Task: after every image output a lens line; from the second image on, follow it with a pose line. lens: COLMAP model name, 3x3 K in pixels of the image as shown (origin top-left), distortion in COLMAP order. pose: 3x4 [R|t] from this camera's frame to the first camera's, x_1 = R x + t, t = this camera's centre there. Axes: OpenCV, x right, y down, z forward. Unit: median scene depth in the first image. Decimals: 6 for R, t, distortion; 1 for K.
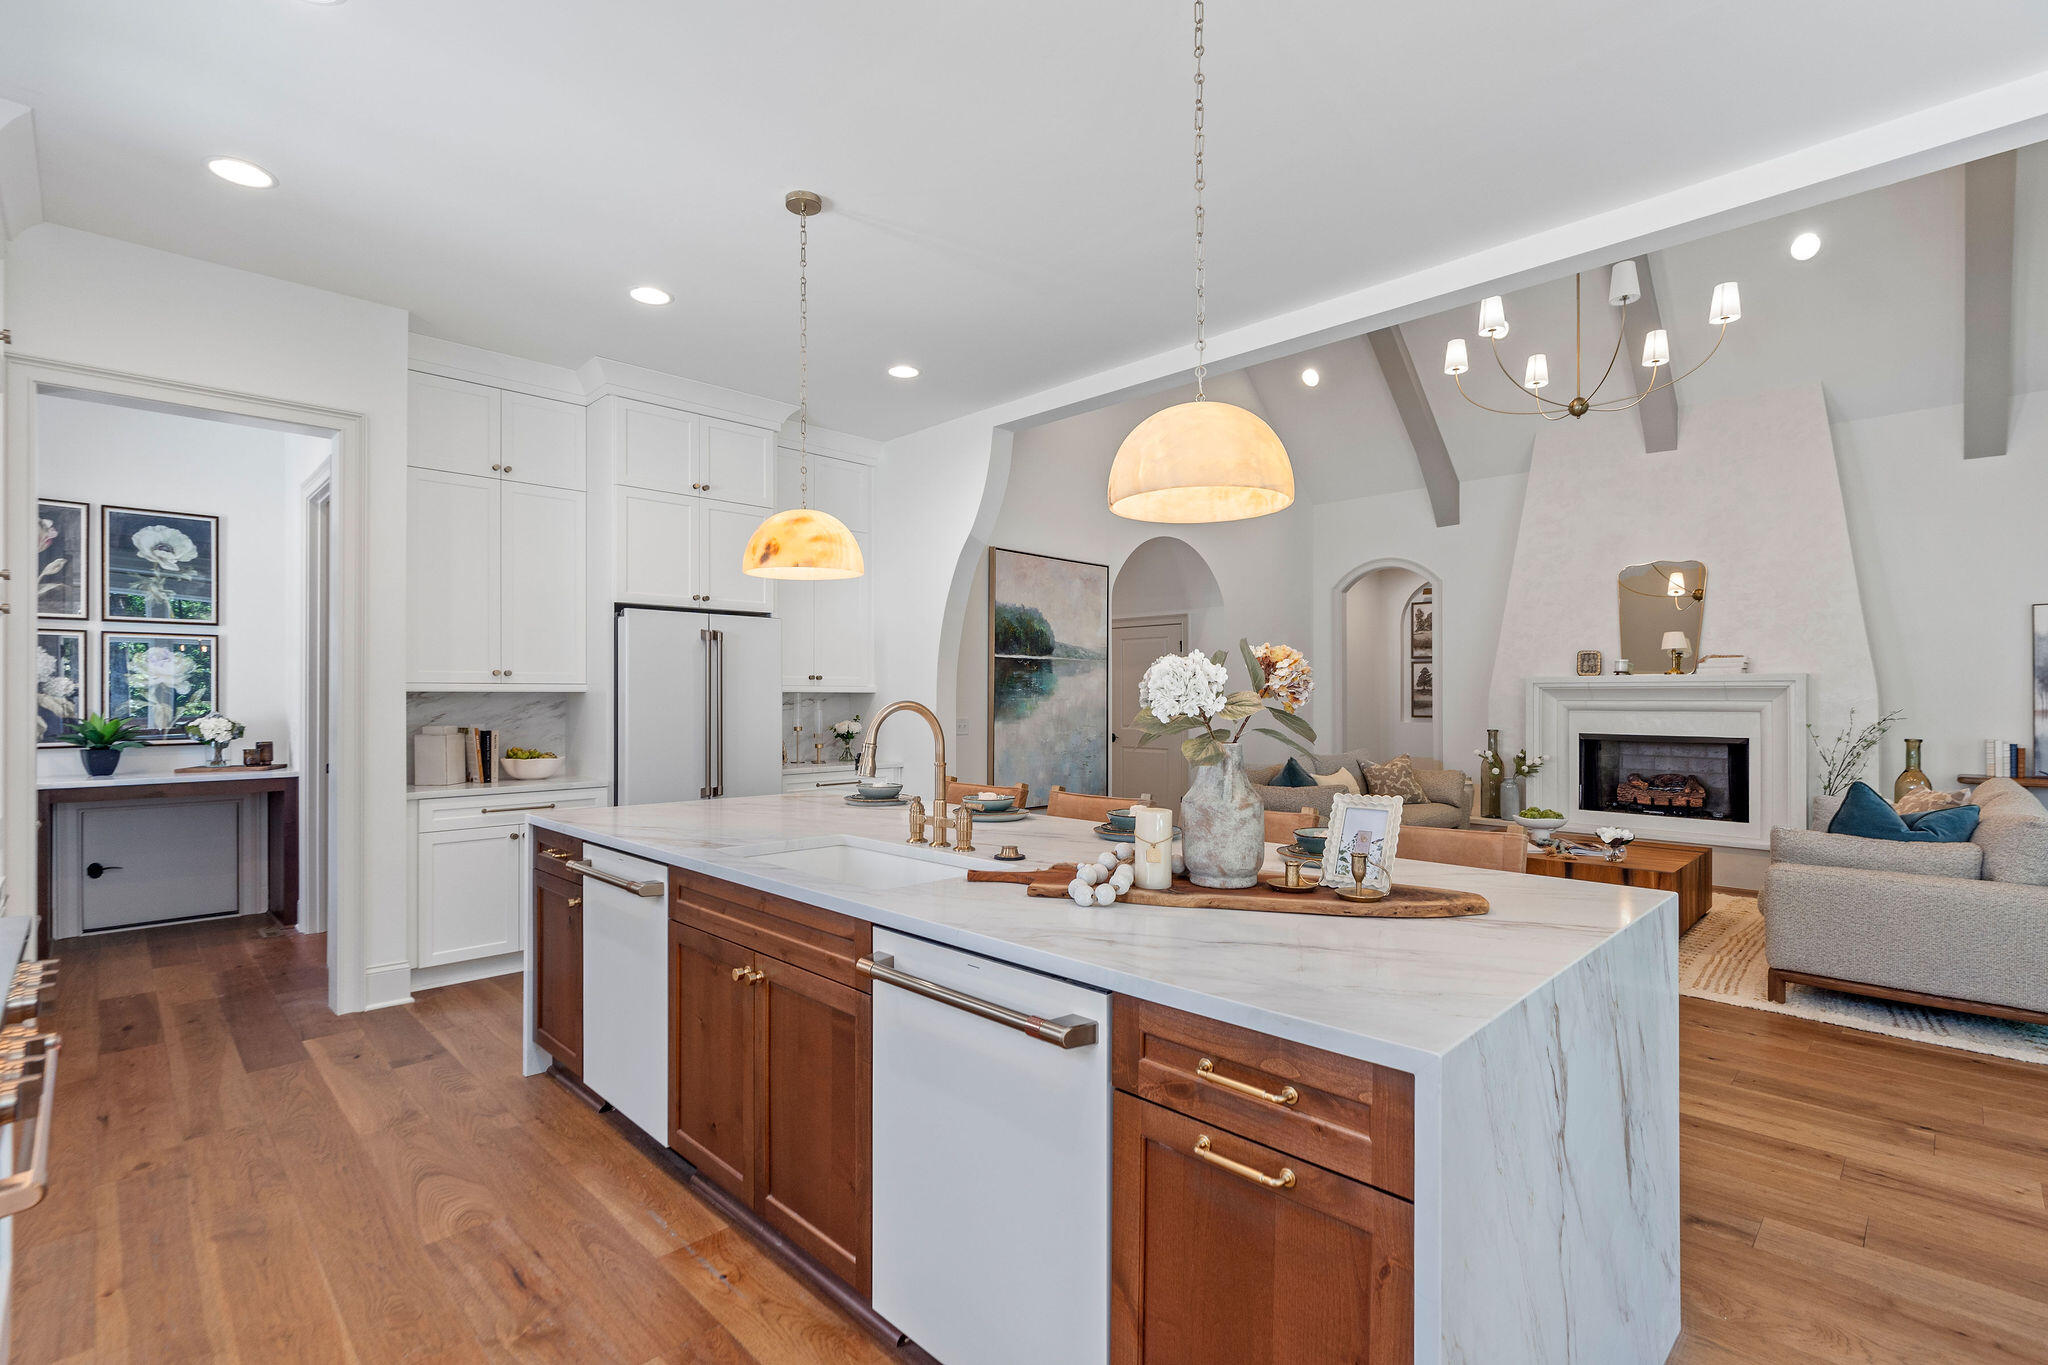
lens RADIAL K [[947.7, 0, 1020.6], [0, 947.7, 692.0], [0, 0, 1]] dist [-0.002887, 0.004480]
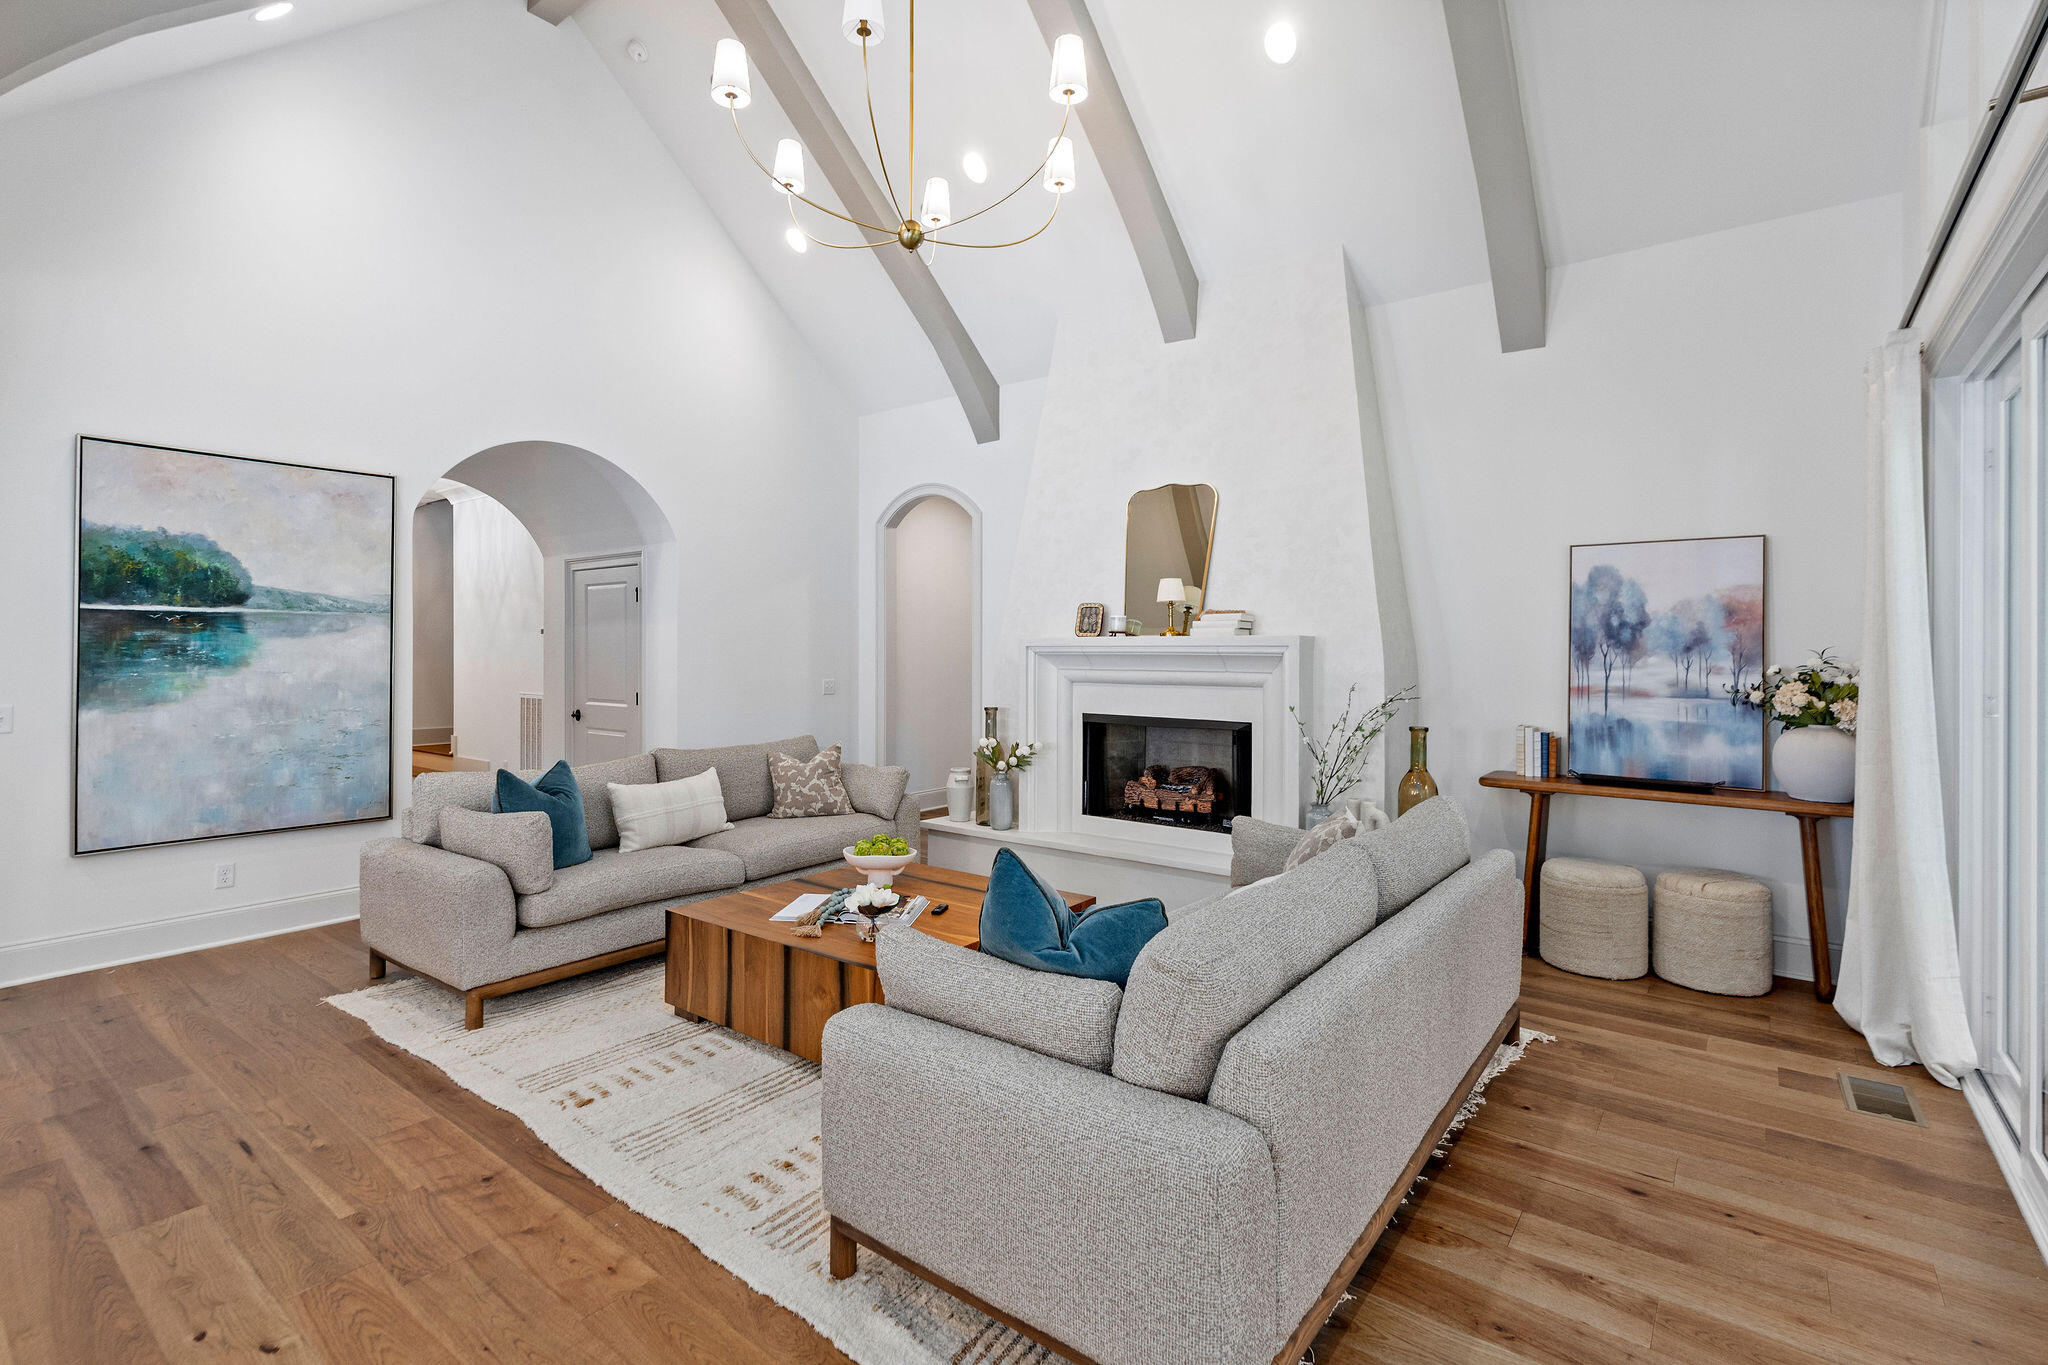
lens RADIAL K [[947.7, 0, 1023.3], [0, 947.7, 642.2], [0, 0, 1]] dist [-0.002887, 0.004480]
pose [[0.992460, 0.000563, 0.122567, 0.478398], [-0.000404, 0.999999, -0.001325, -0.012623], [-0.122567, 0.001265, 0.992459, 0.272982]]
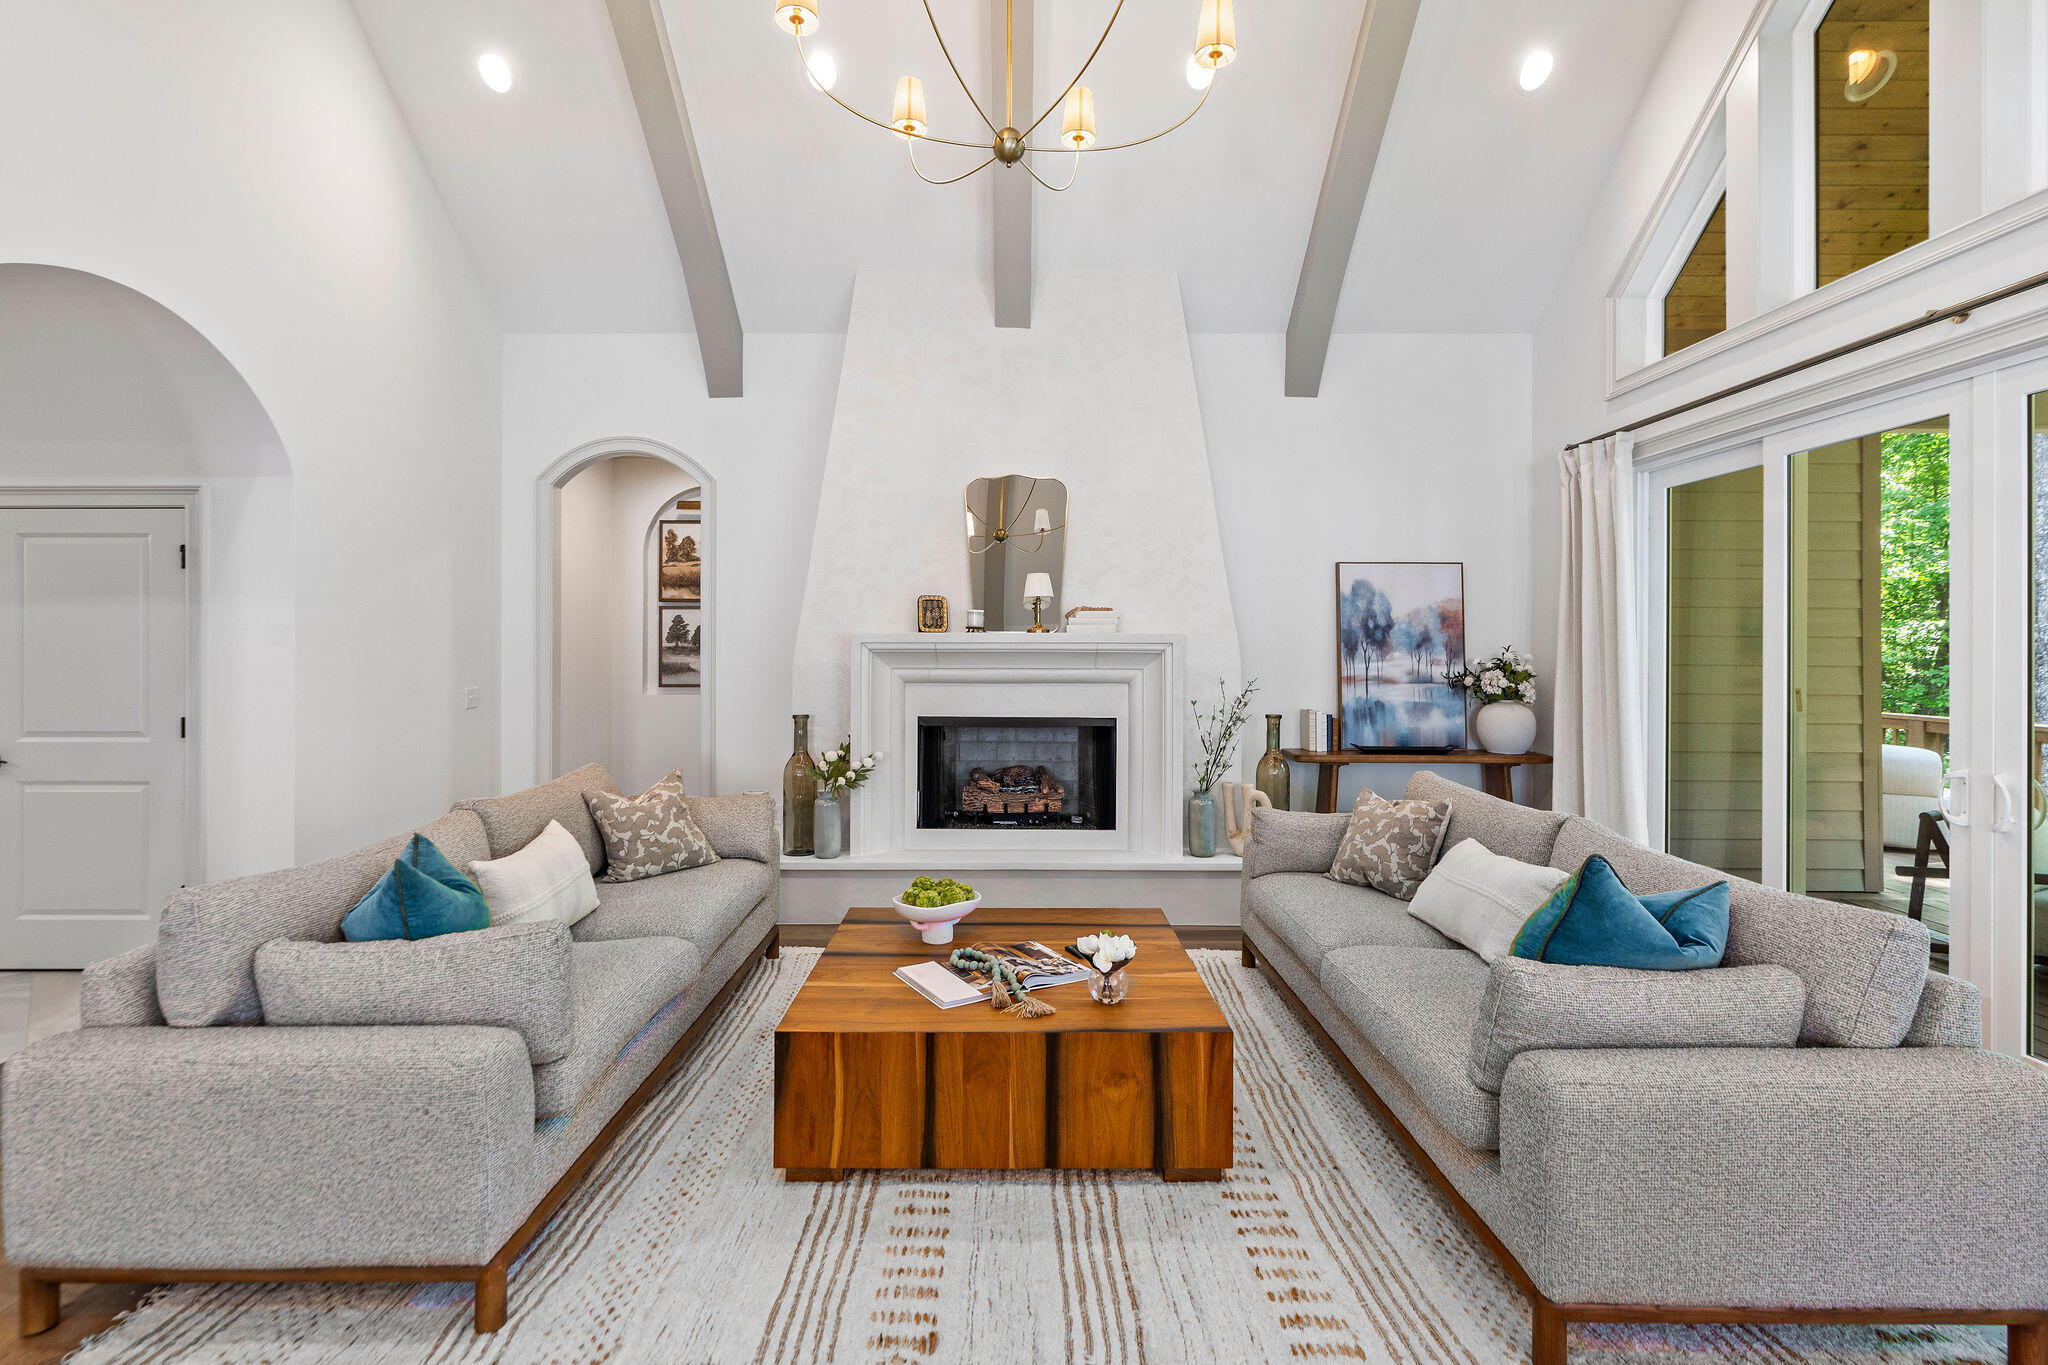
lens RADIAL K [[947.7, 0, 1007.9], [0, 947.7, 638.5], [0, 0, 1]] dist [-0.002887, 0.004480]
pose [[0.715780, 0.004640, 0.698311, 0.169429], [-0.004681, 0.999987, -0.001846, -0.012433], [-0.698310, -0.001948, 0.715792, 0.495786]]
